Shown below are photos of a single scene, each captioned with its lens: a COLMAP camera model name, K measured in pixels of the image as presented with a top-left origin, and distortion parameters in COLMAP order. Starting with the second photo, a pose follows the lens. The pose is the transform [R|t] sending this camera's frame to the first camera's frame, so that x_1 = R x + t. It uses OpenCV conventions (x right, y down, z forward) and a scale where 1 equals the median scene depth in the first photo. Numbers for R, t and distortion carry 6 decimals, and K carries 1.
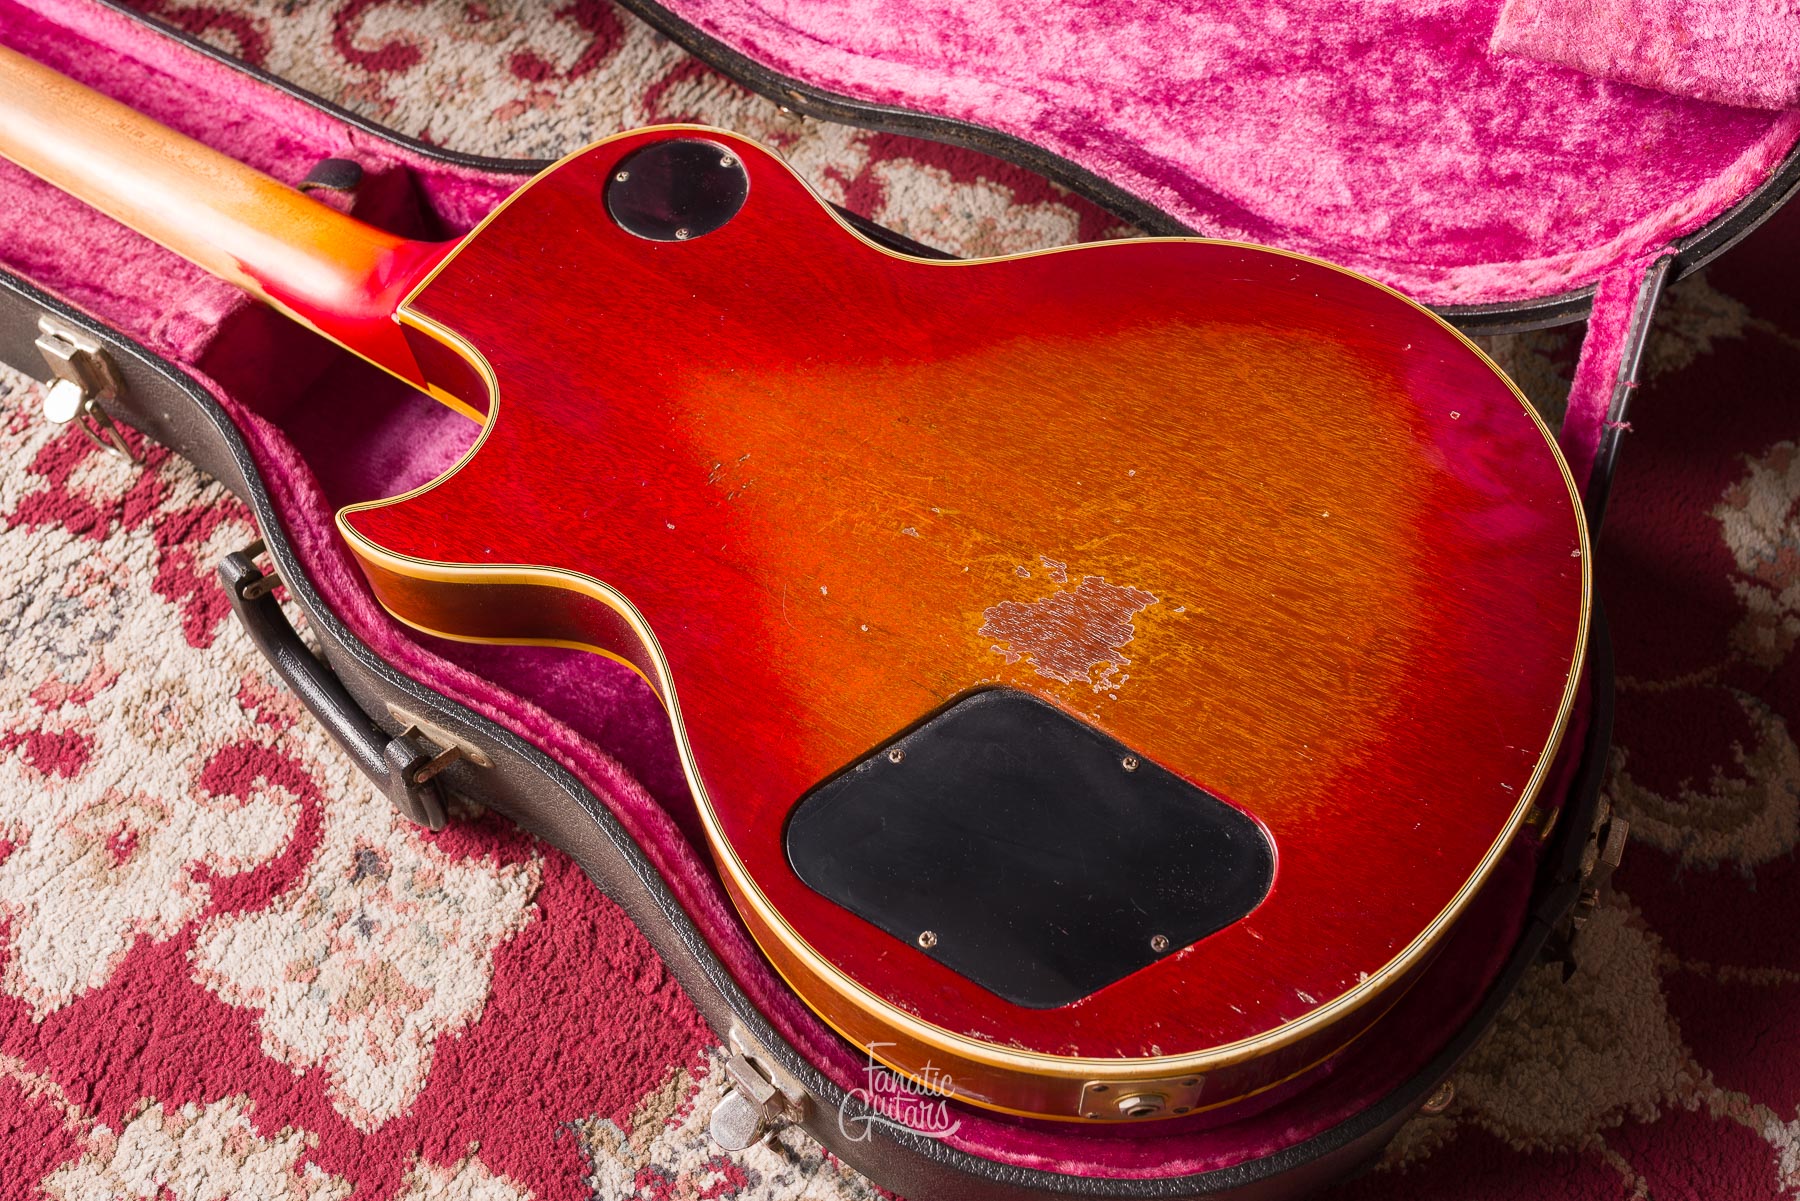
lens RADIAL K [[1742.1, 0, 902.8], [0, 1742.1, 599.9], [0, 0, 1]] dist [-0.000514, -0.004266]
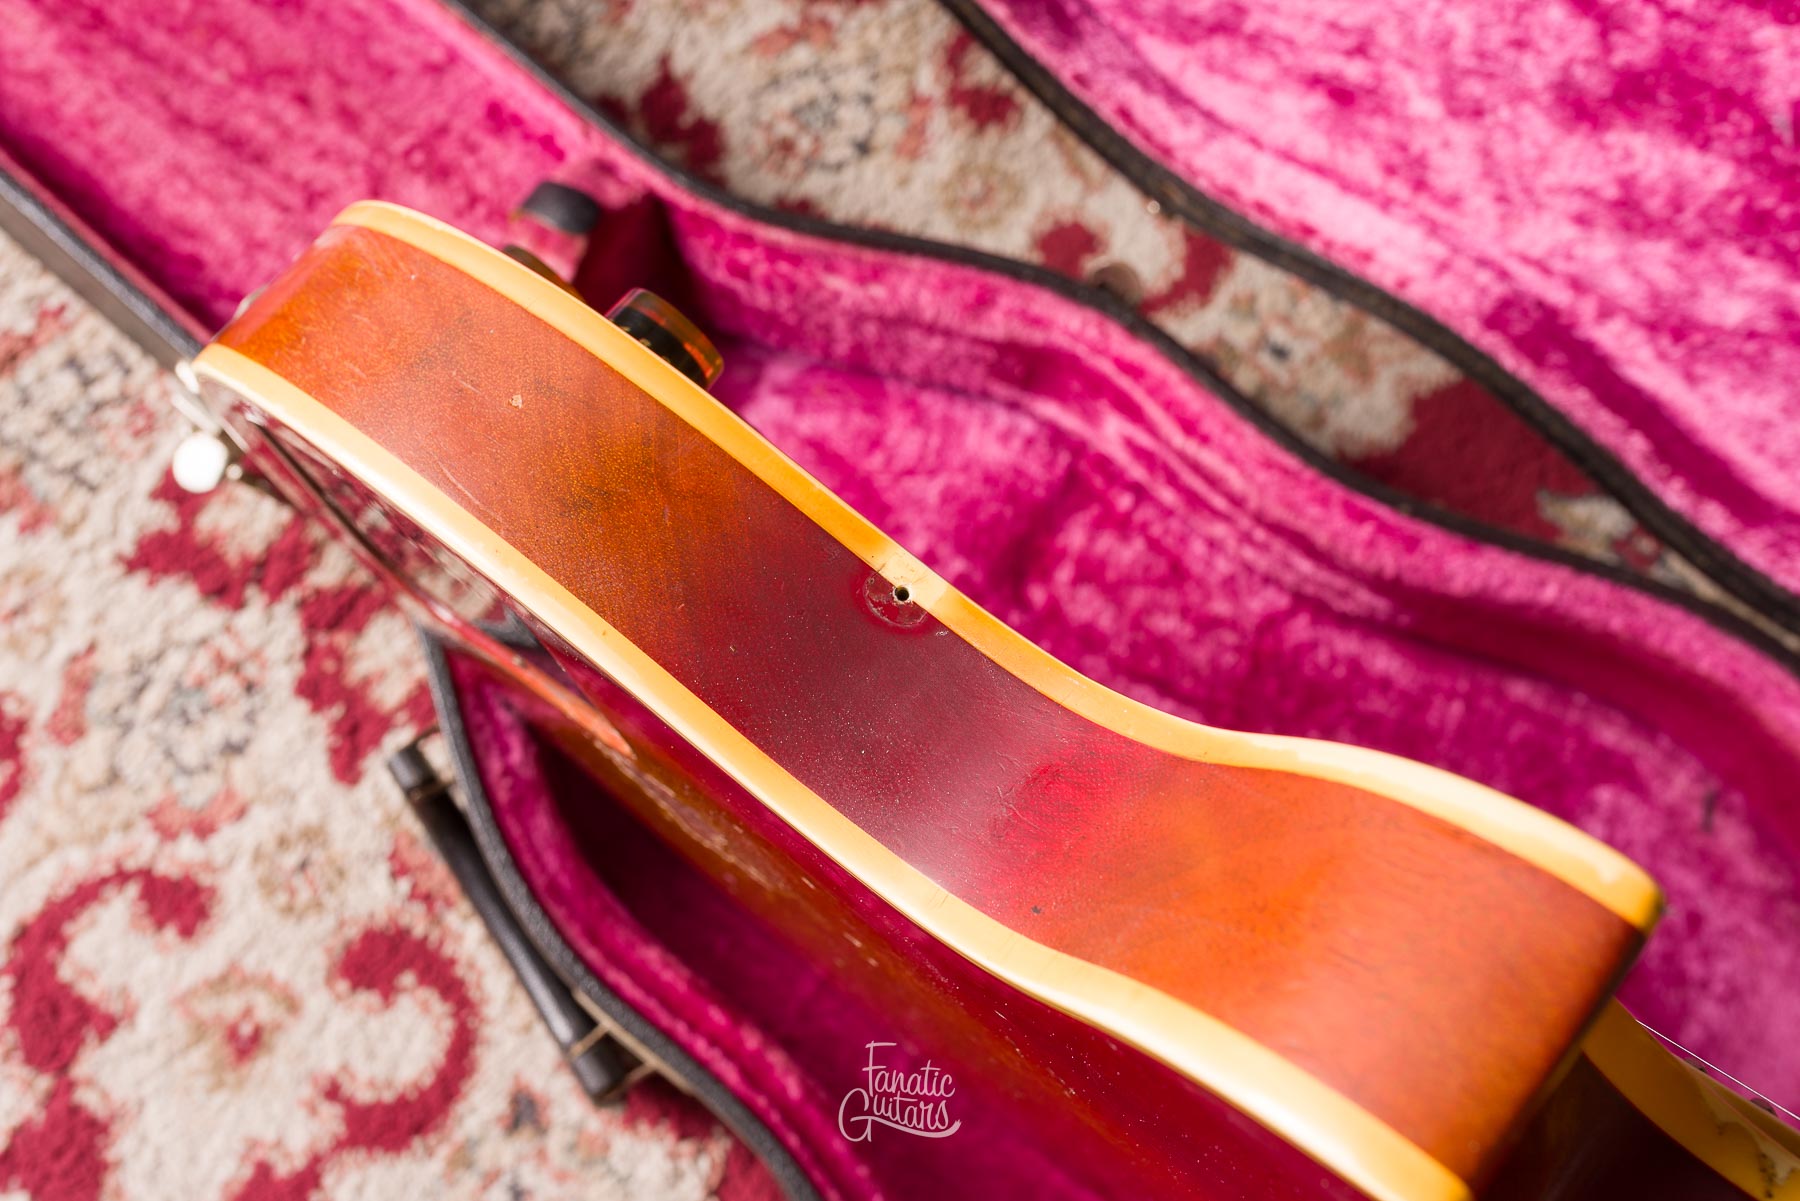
lens RADIAL K [[1786.8, 0, 902.5], [0, 1786.8, 600.2], [0, 0, 1]] dist [0.007951, -0.004752]
pose [[0.985293, 0.170710, -0.007433, -0.153401], [-0.163050, 0.952308, 0.257923, -0.328515], [0.051109, -0.252918, 0.966137, 0.213581]]
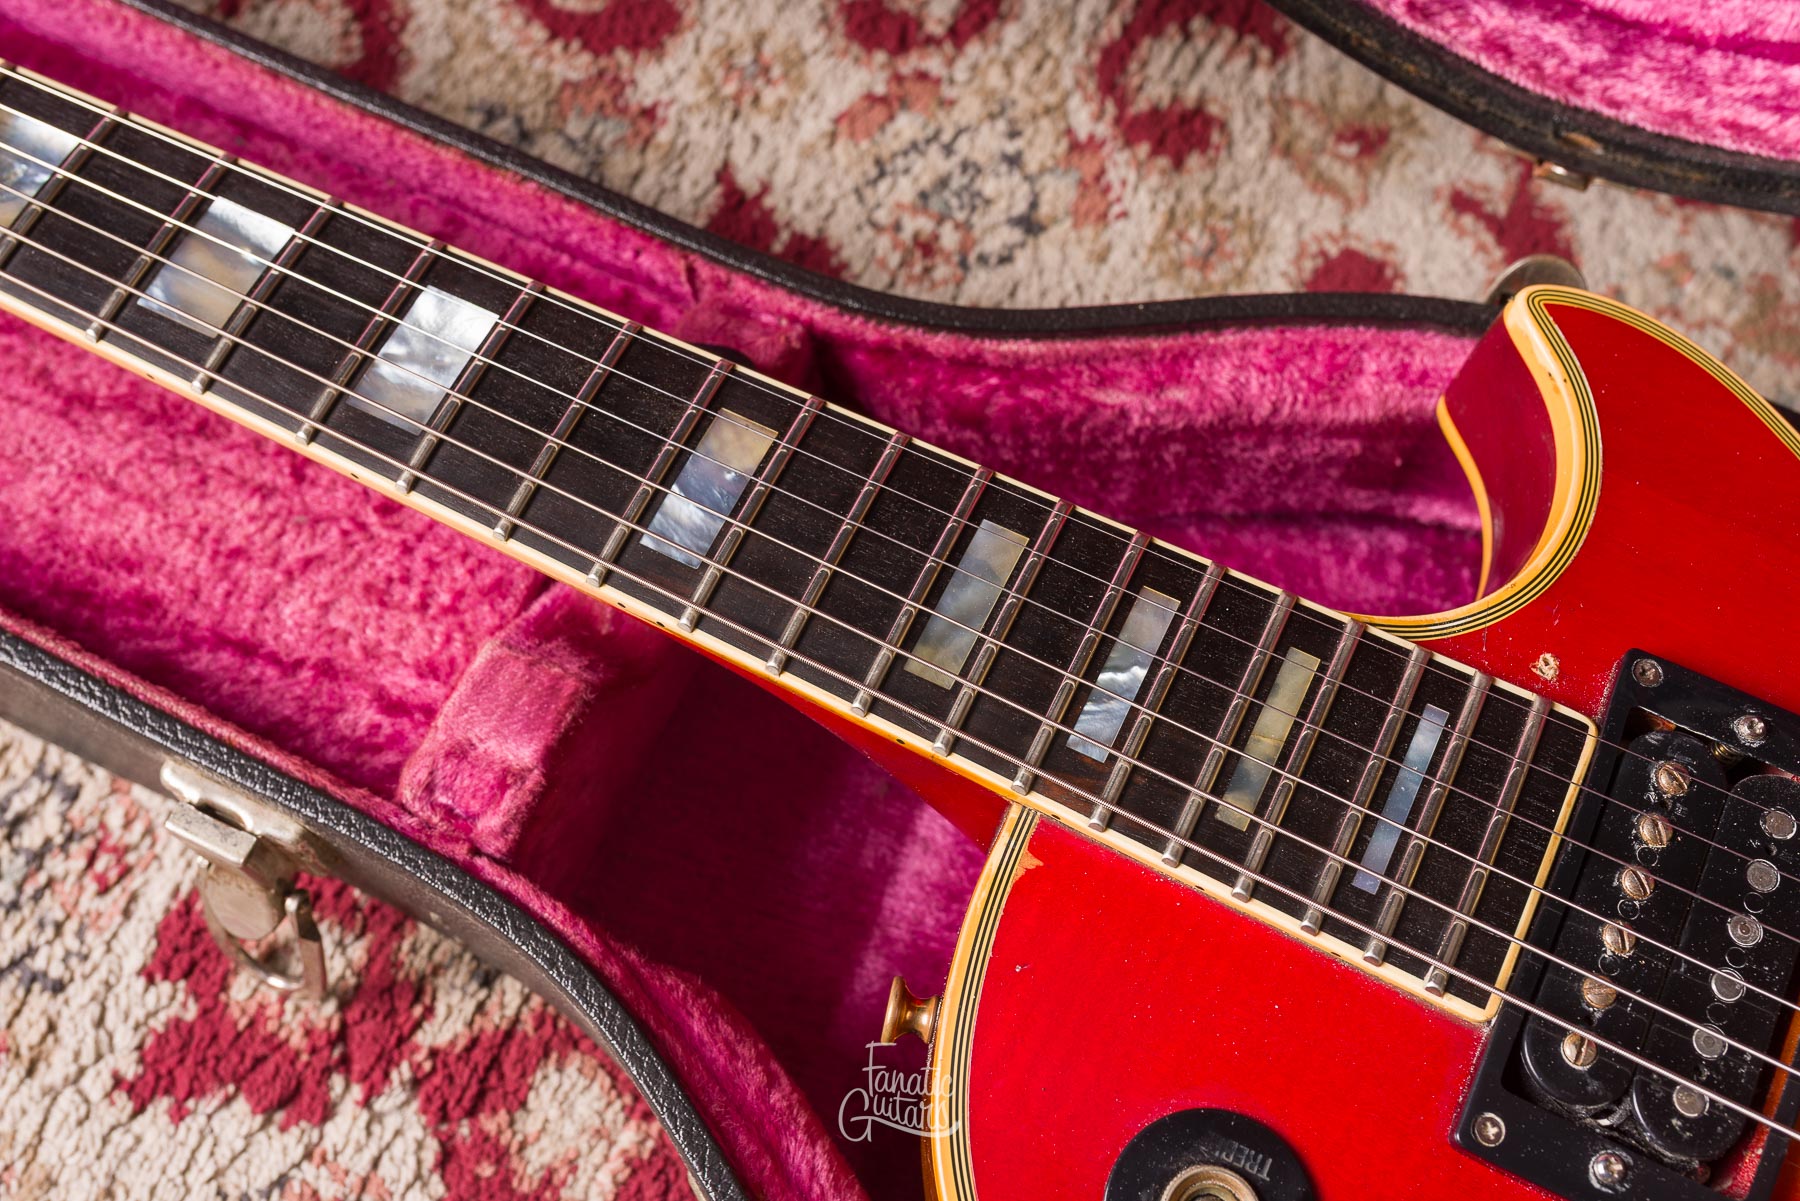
lens RADIAL K [[1793.6, 0, 901.4], [0, 1793.6, 604.2], [0, 0, 1]] dist [0.002314, -0.001581]
pose [[0.996623, -0.076776, 0.029106, -0.308450], [0.071132, 0.984388, 0.160997, -0.278014], [-0.041012, -0.158383, 0.986526, 0.517702]]
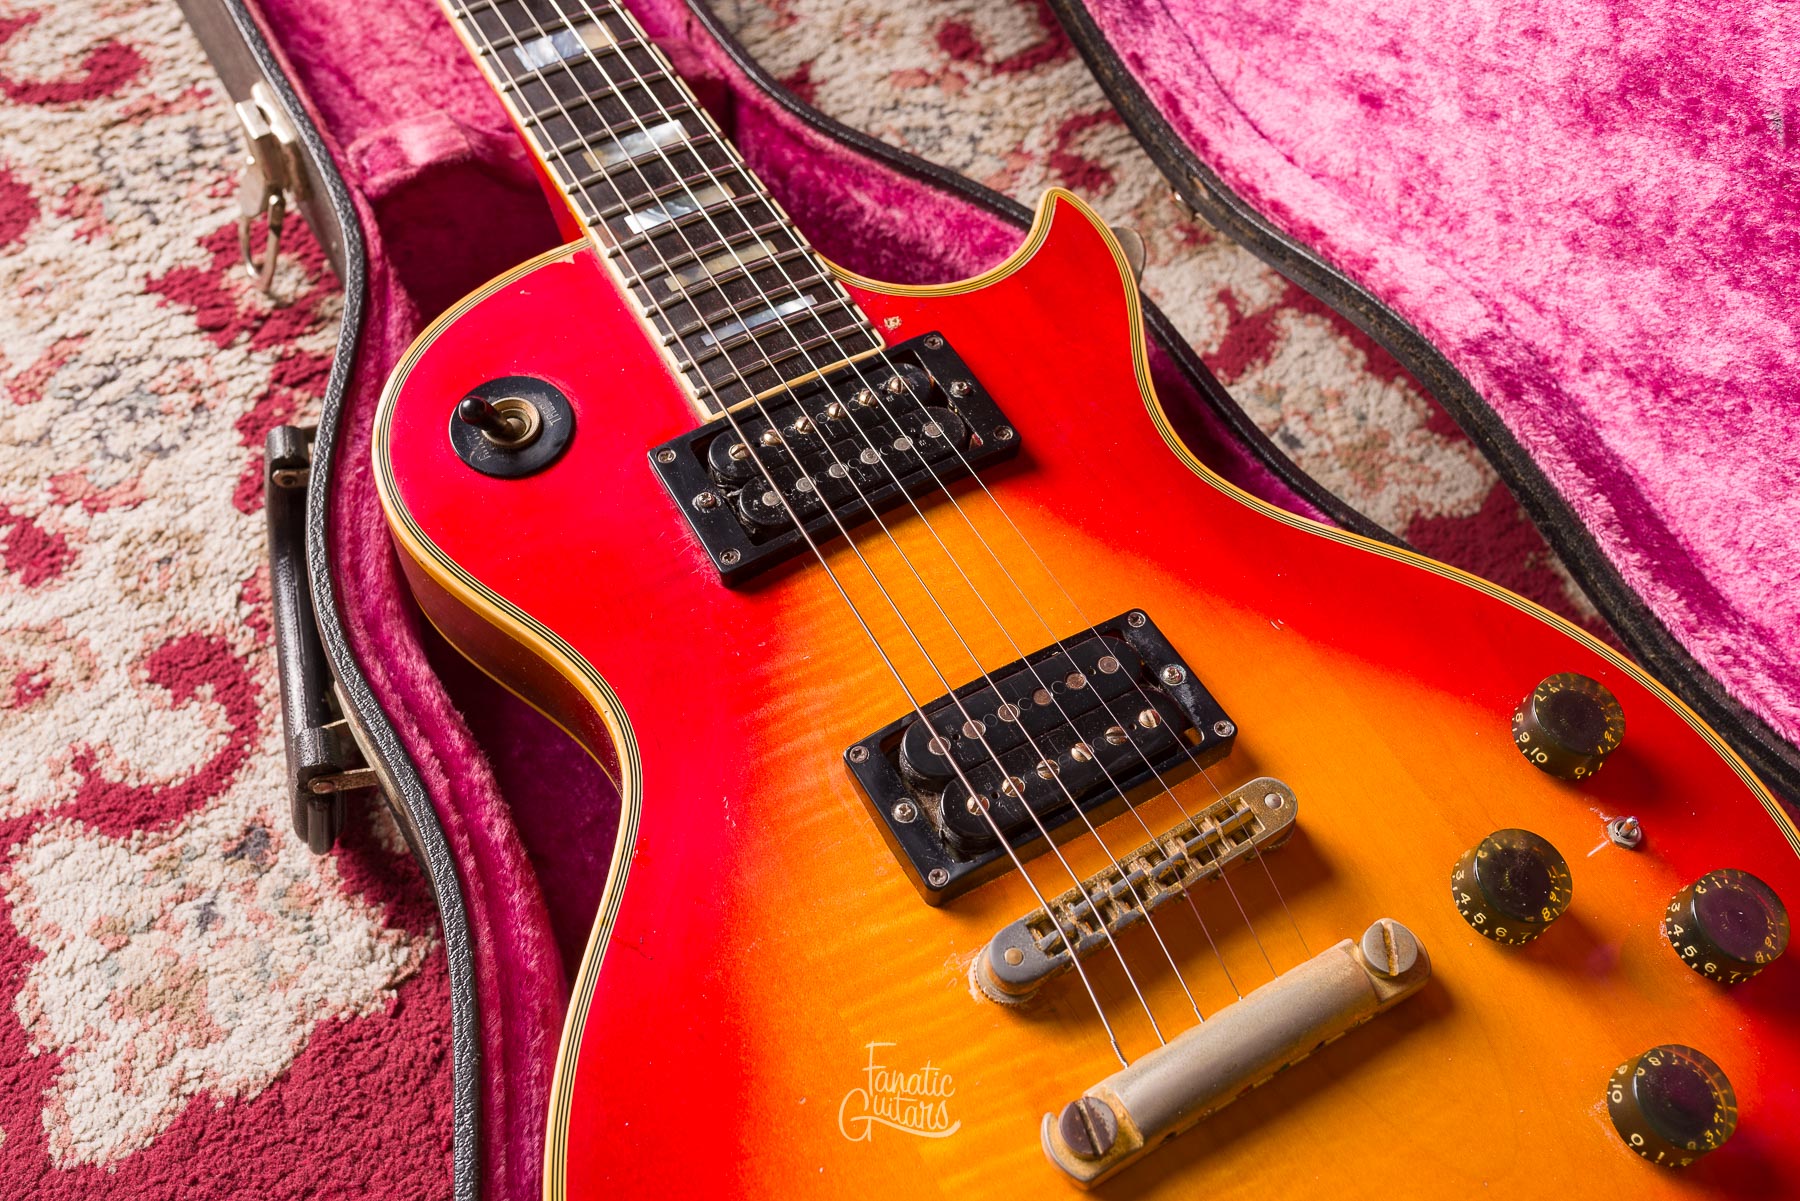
lens RADIAL K [[1761.2, 0, 903.5], [0, 1761.2, 602.2], [0, 0, 1]] dist [0.000373, -0.001456]
pose [[0.876963, 0.429945, -0.214670, 0.076303], [-0.436107, 0.899666, 0.020296, -0.090602], [0.201857, 0.075820, 0.976476, 0.249719]]
